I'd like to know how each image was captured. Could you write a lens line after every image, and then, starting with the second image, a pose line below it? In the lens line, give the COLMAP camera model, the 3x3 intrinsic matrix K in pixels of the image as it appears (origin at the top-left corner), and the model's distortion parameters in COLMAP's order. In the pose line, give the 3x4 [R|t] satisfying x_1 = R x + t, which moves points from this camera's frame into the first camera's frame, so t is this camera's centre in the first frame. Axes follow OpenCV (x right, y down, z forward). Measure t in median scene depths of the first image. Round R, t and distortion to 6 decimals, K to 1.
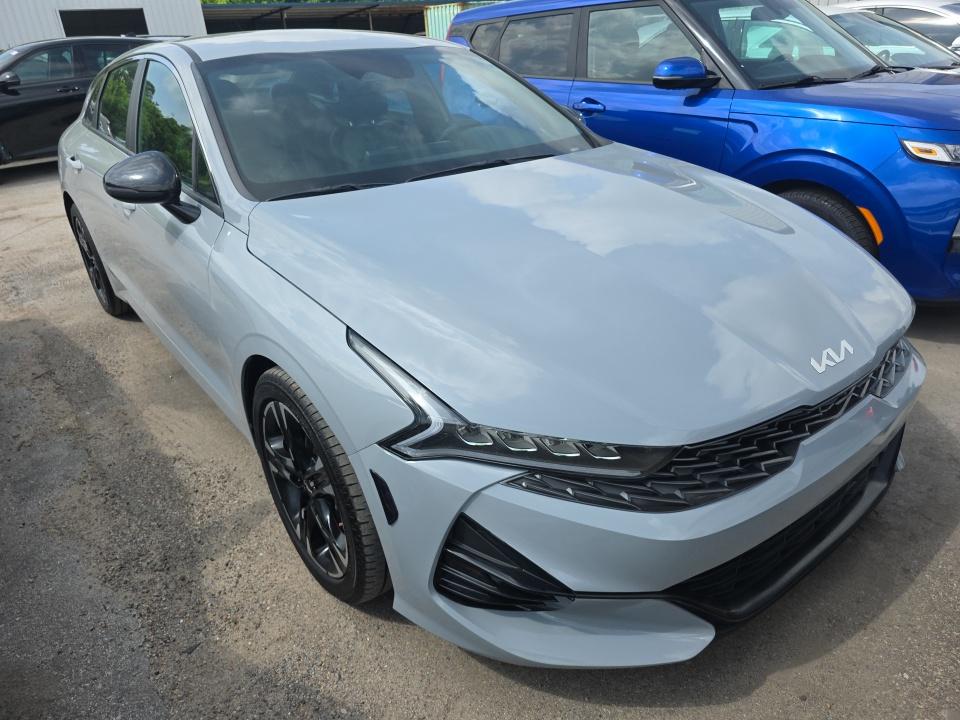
lens RADIAL K [[646.9, 0, 480.0], [0, 646.9, 360.0], [0, 0, 1]] dist [0.035511, -0.041754]
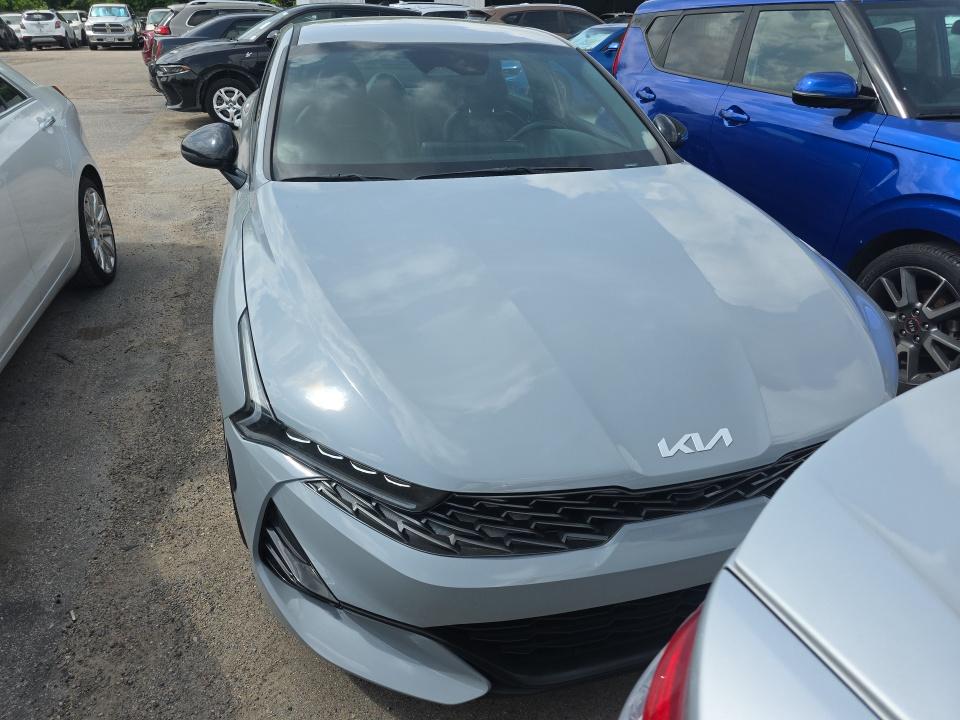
lens RADIAL K [[643.3, 0, 493.8], [0, 643.3, 355.1], [0, 0, 1]] dist [0.044150, -0.044130]
pose [[0.932894, 0.210234, -0.292423, 0.350051], [-0.202431, 0.977633, 0.057058, -0.079421], [0.297878, 0.005967, 0.954585, 0.049968]]
